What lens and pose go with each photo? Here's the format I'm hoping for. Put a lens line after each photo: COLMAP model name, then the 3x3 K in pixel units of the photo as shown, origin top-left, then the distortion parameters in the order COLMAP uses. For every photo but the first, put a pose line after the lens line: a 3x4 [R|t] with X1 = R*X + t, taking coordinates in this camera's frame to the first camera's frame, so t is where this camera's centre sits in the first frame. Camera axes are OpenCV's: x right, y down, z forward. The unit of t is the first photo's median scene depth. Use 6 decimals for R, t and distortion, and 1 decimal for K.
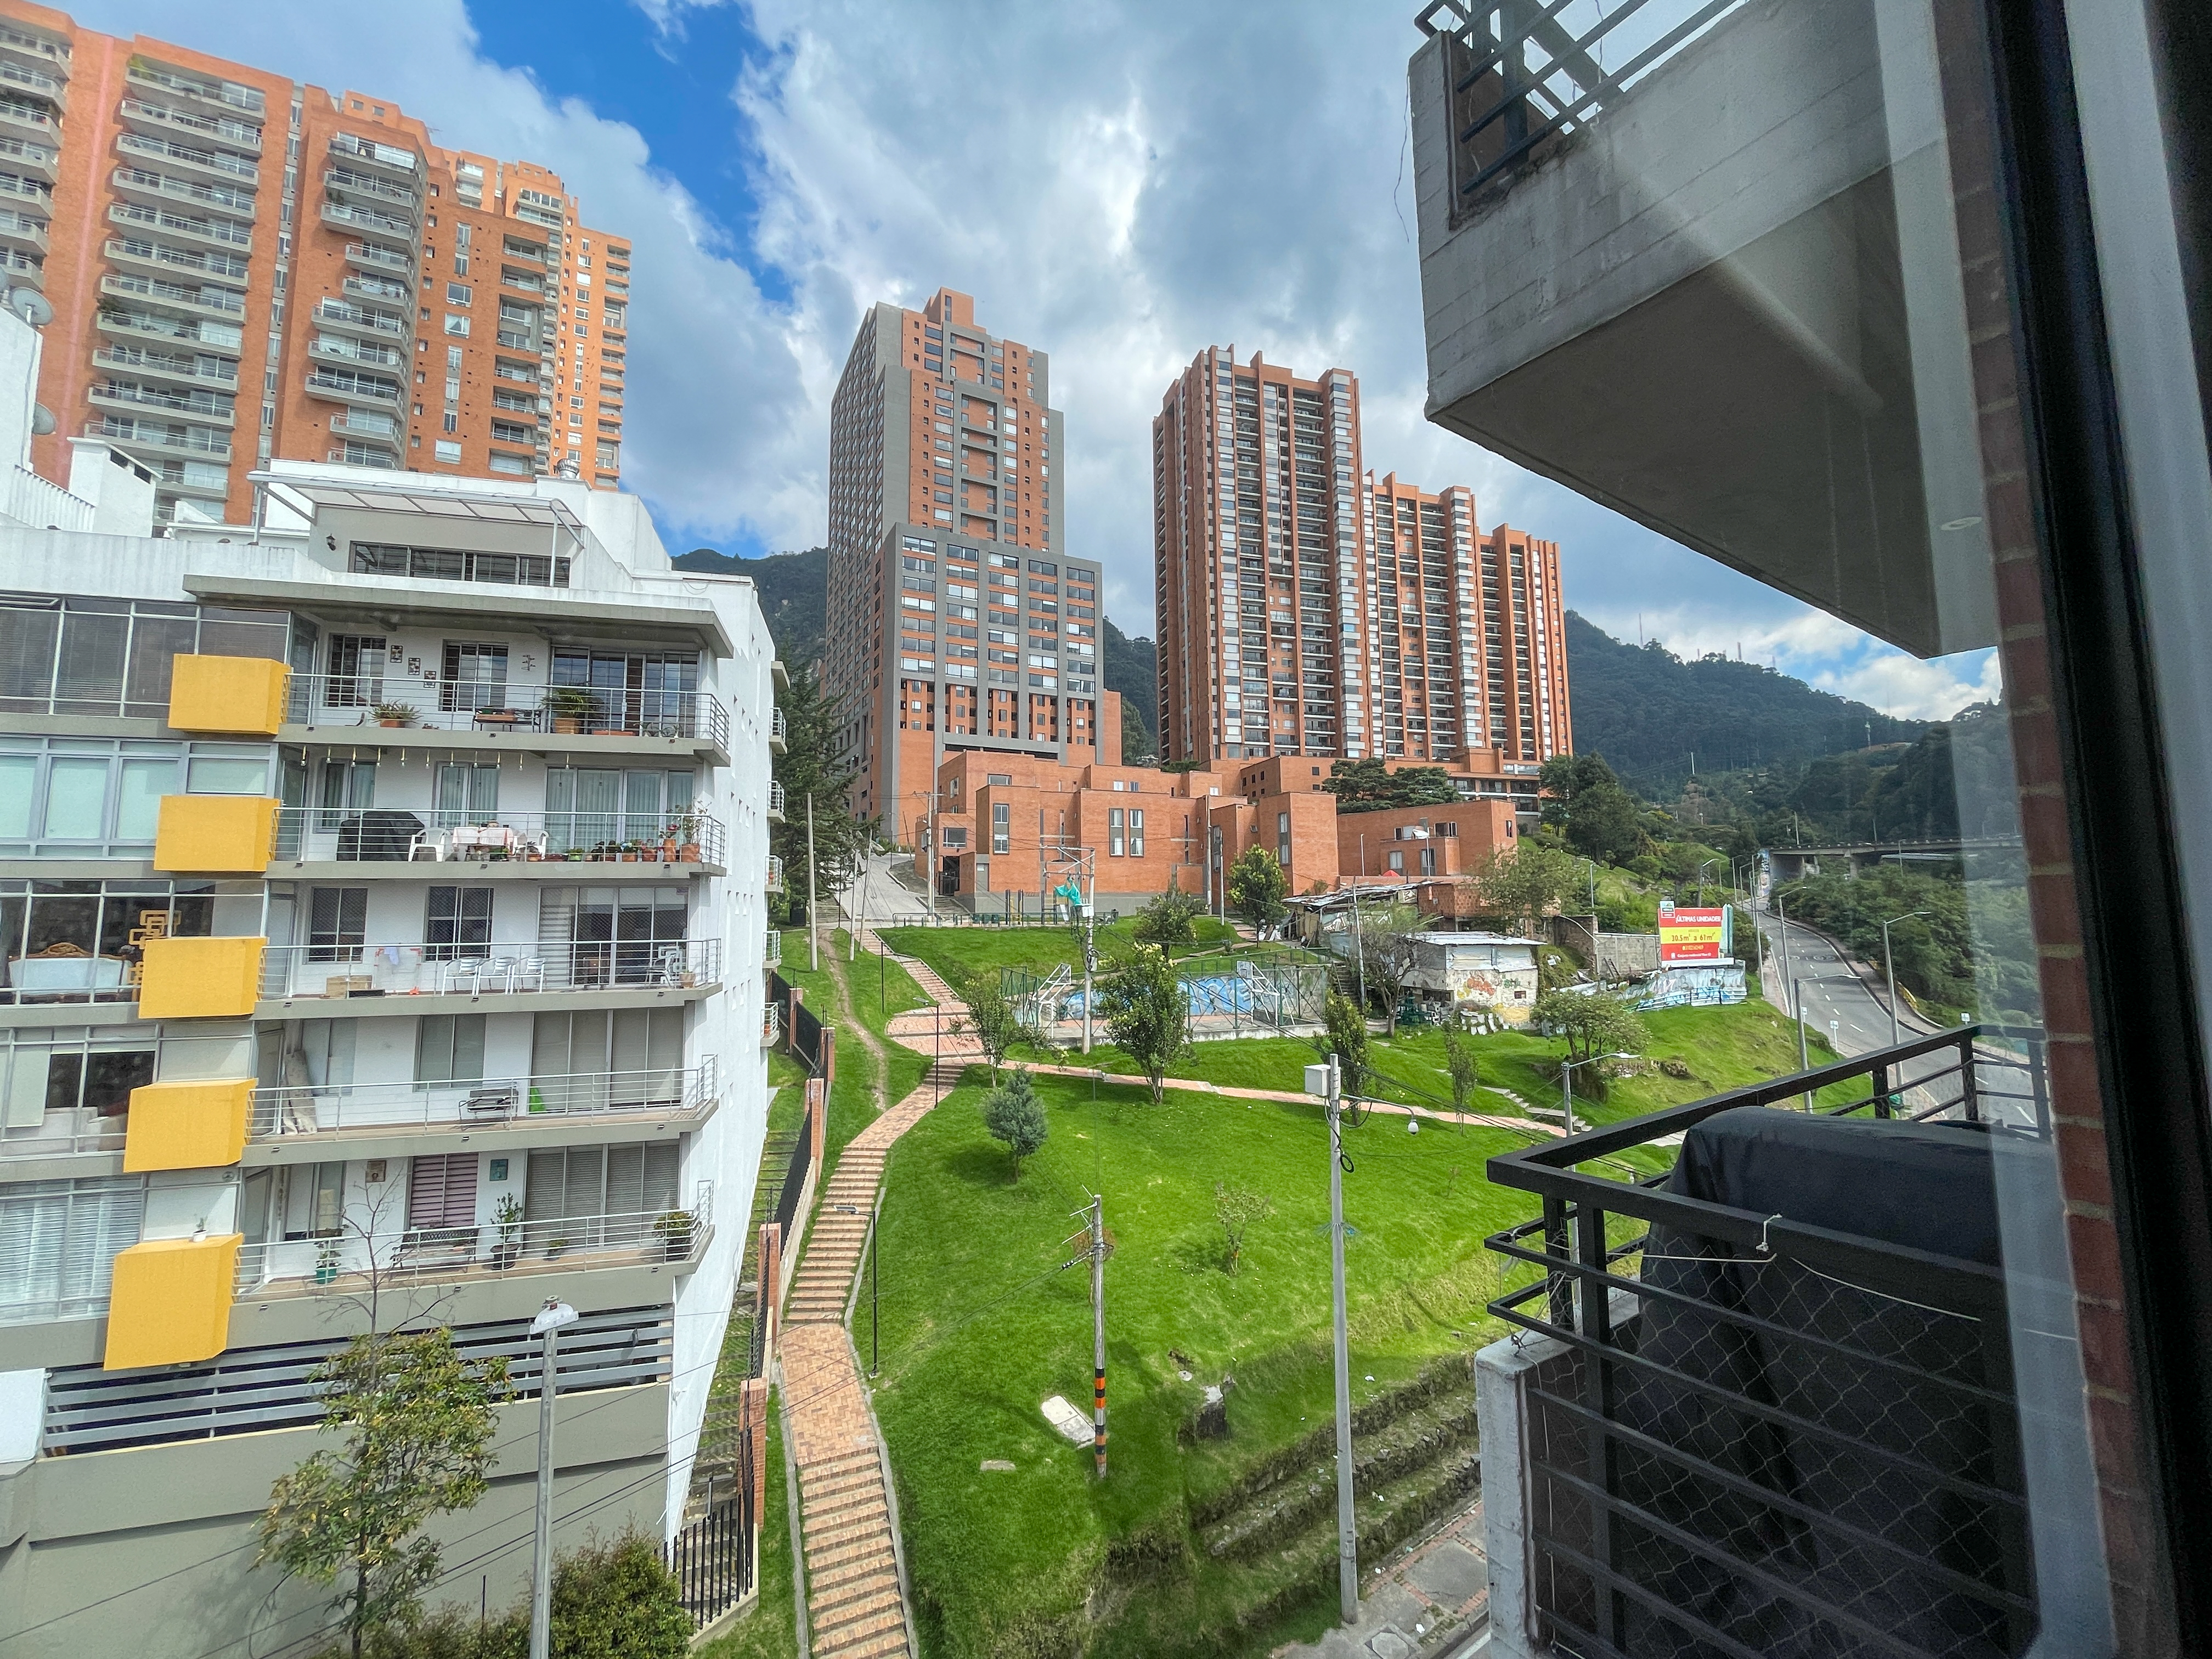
lens RADIAL K [[892.3, 0, 1105.9], [0, 892.3, 825.2], [0, 0, 1]] dist [-0.002537, -0.000040]
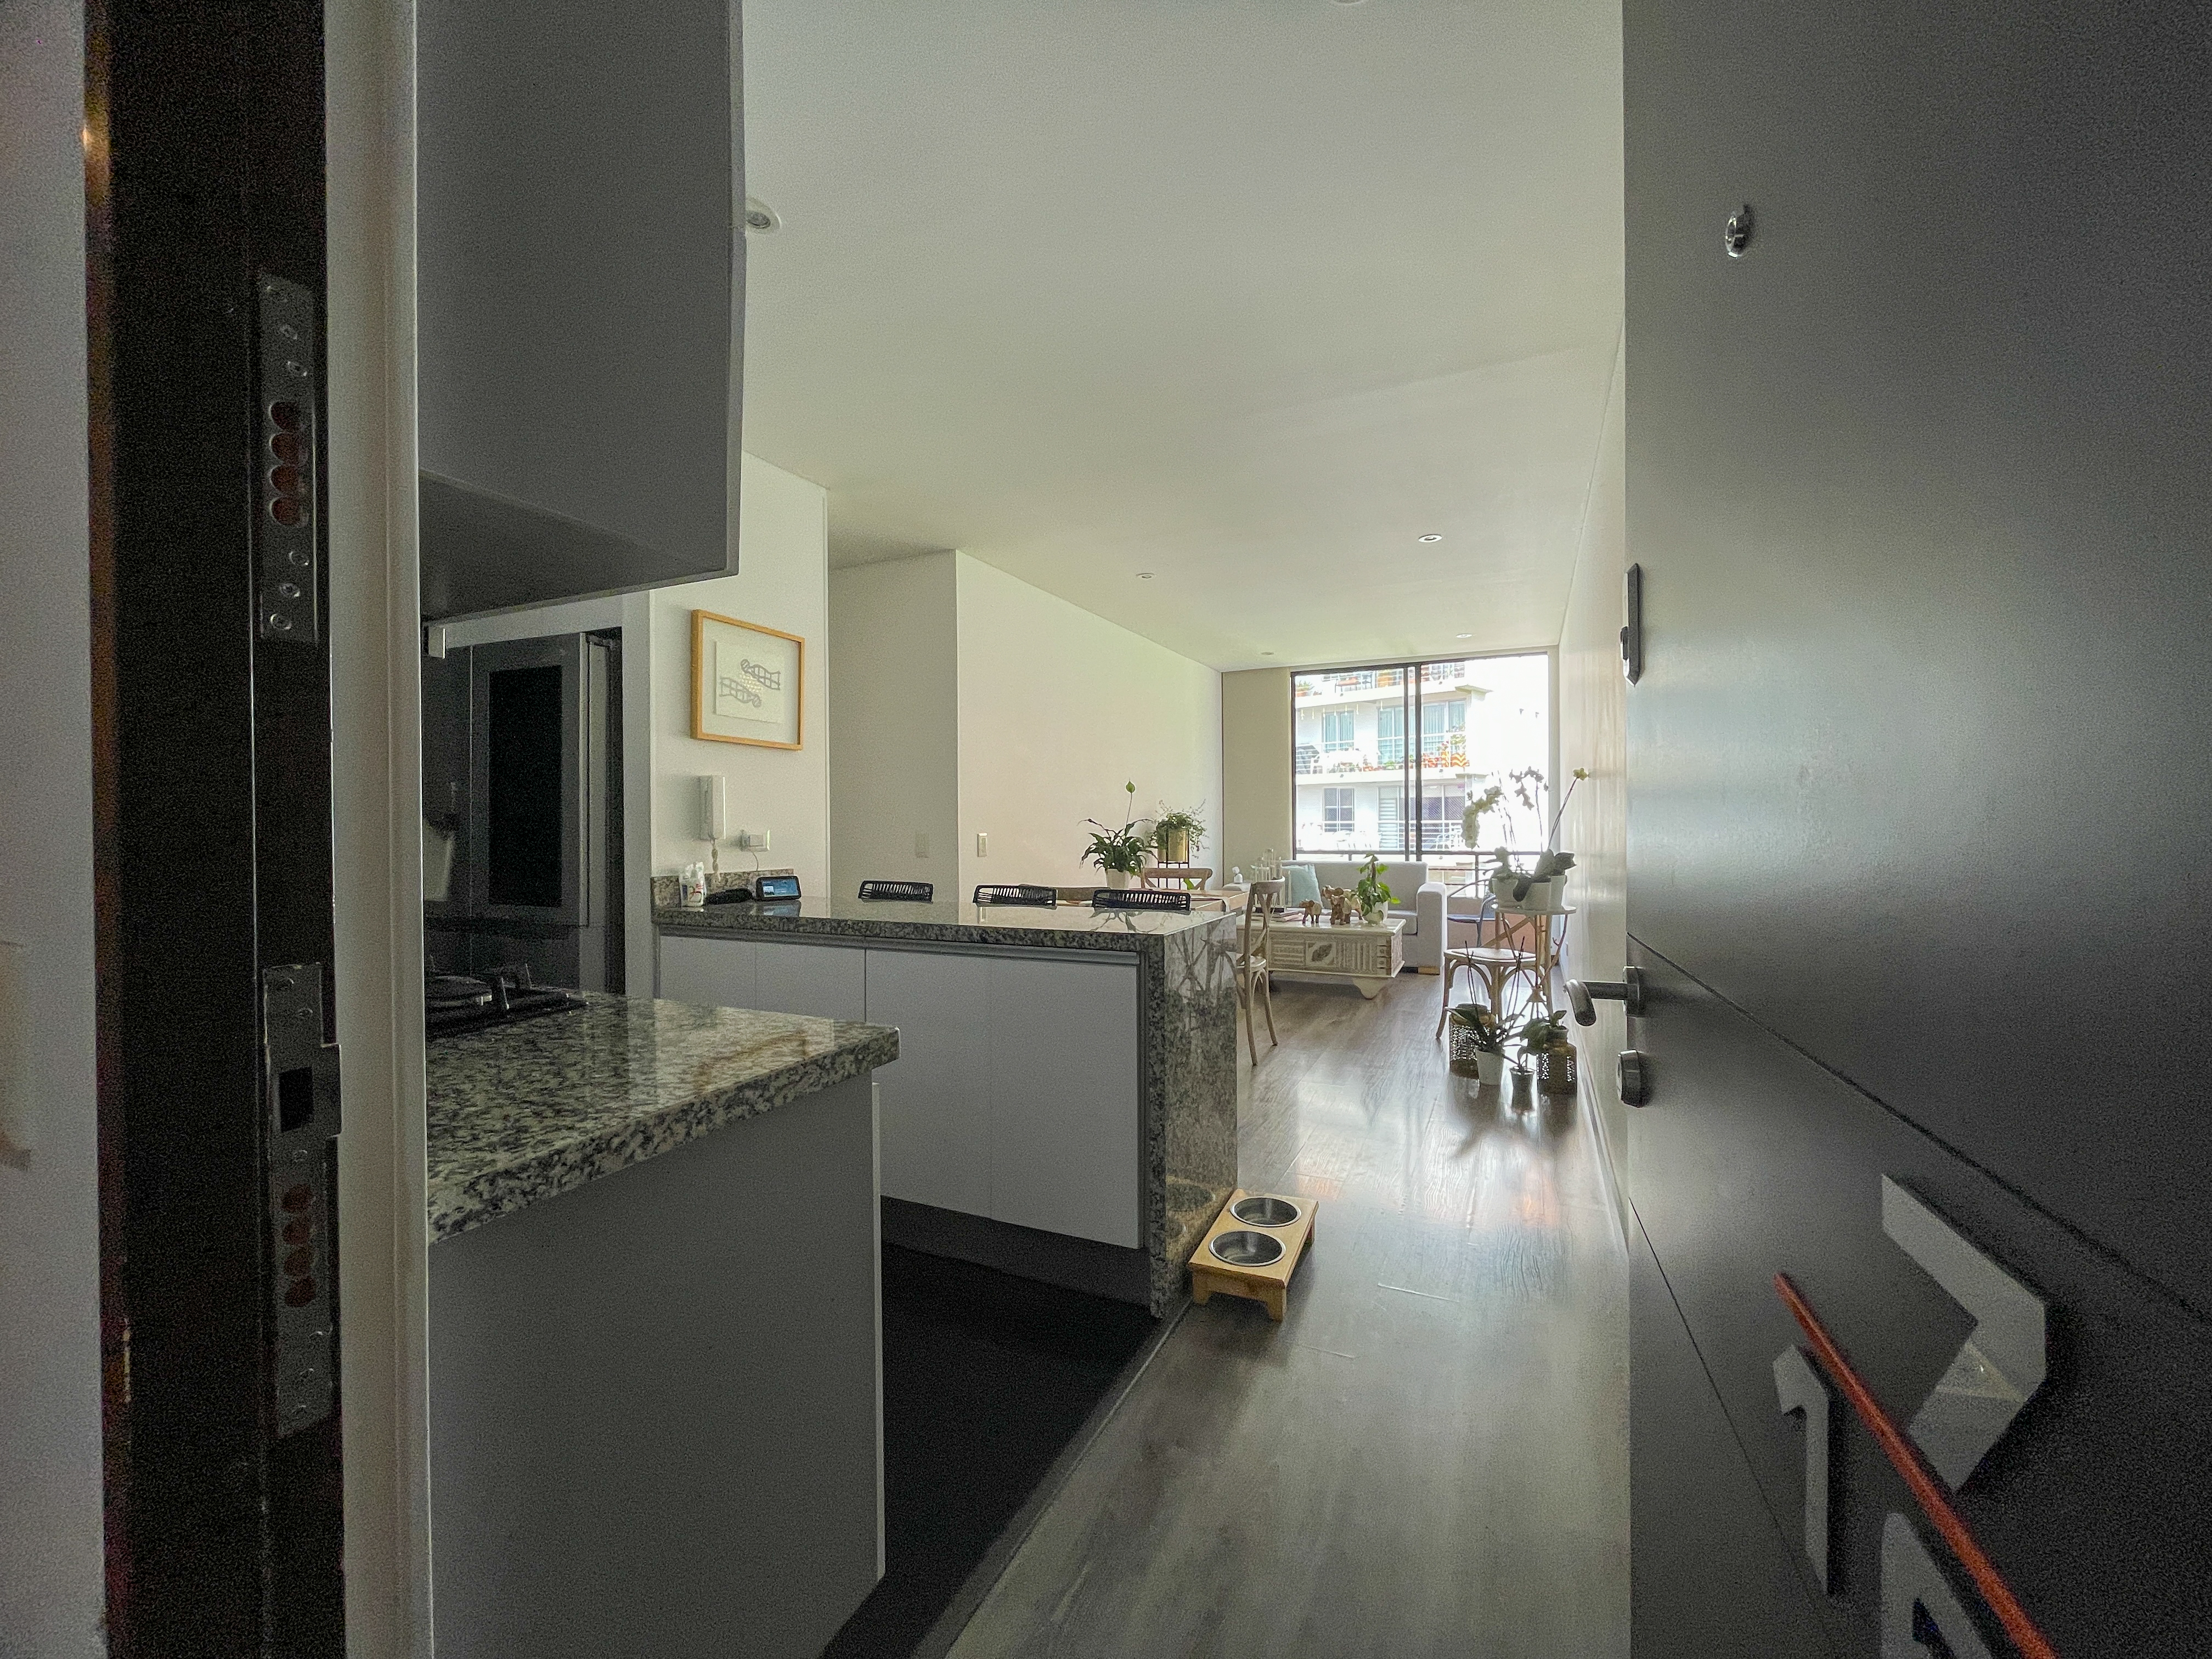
lens RADIAL K [[892.3, 0, 1105.9], [0, 892.3, 825.2], [0, 0, 1]] dist [-0.002537, -0.000040]
pose [[0.511025, 0.013858, -0.859454, 0.167824], [0.089089, 0.993631, 0.068993, -0.005182], [0.854937, -0.111825, 0.506536, -0.073862]]
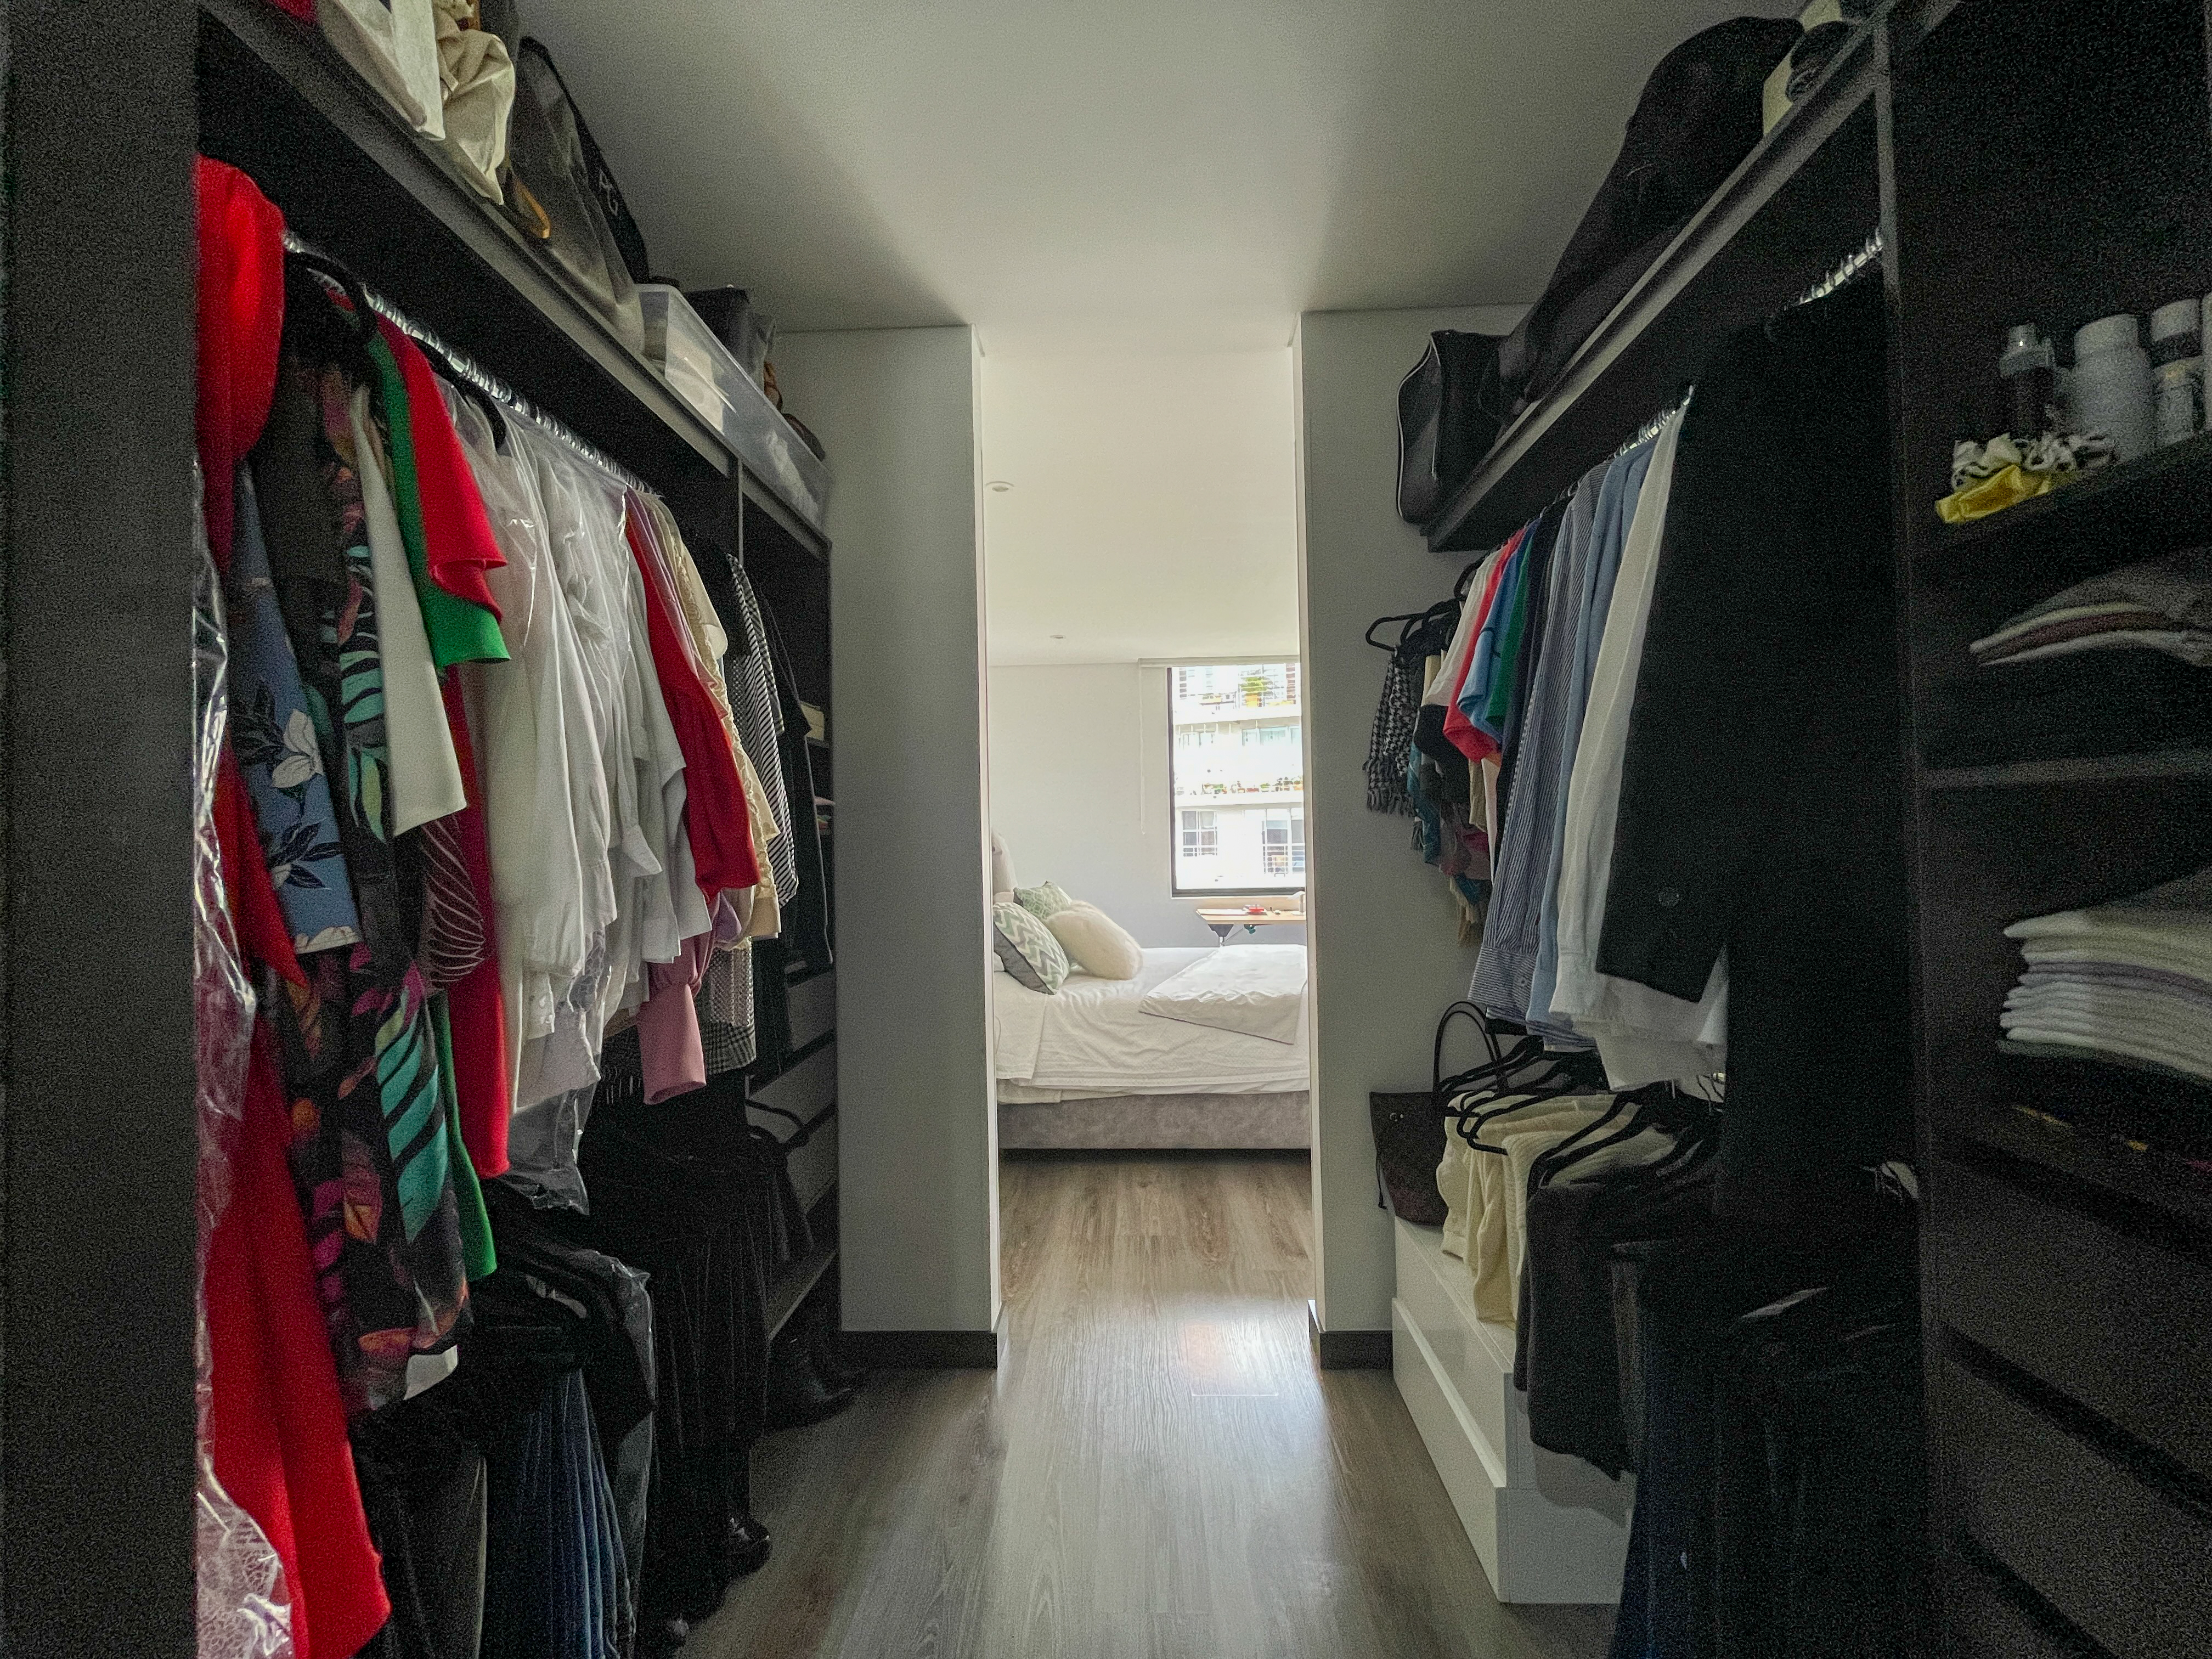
lens RADIAL K [[892.3, 0, 1105.9], [0, 892.3, 825.2], [0, 0, 1]] dist [-0.002537, -0.000040]
pose [[0.808499, -0.017945, -0.588224, 0.025783], [0.073579, 0.994774, 0.070785, -0.010370], [0.583879, -0.100510, 0.805594, -0.131922]]
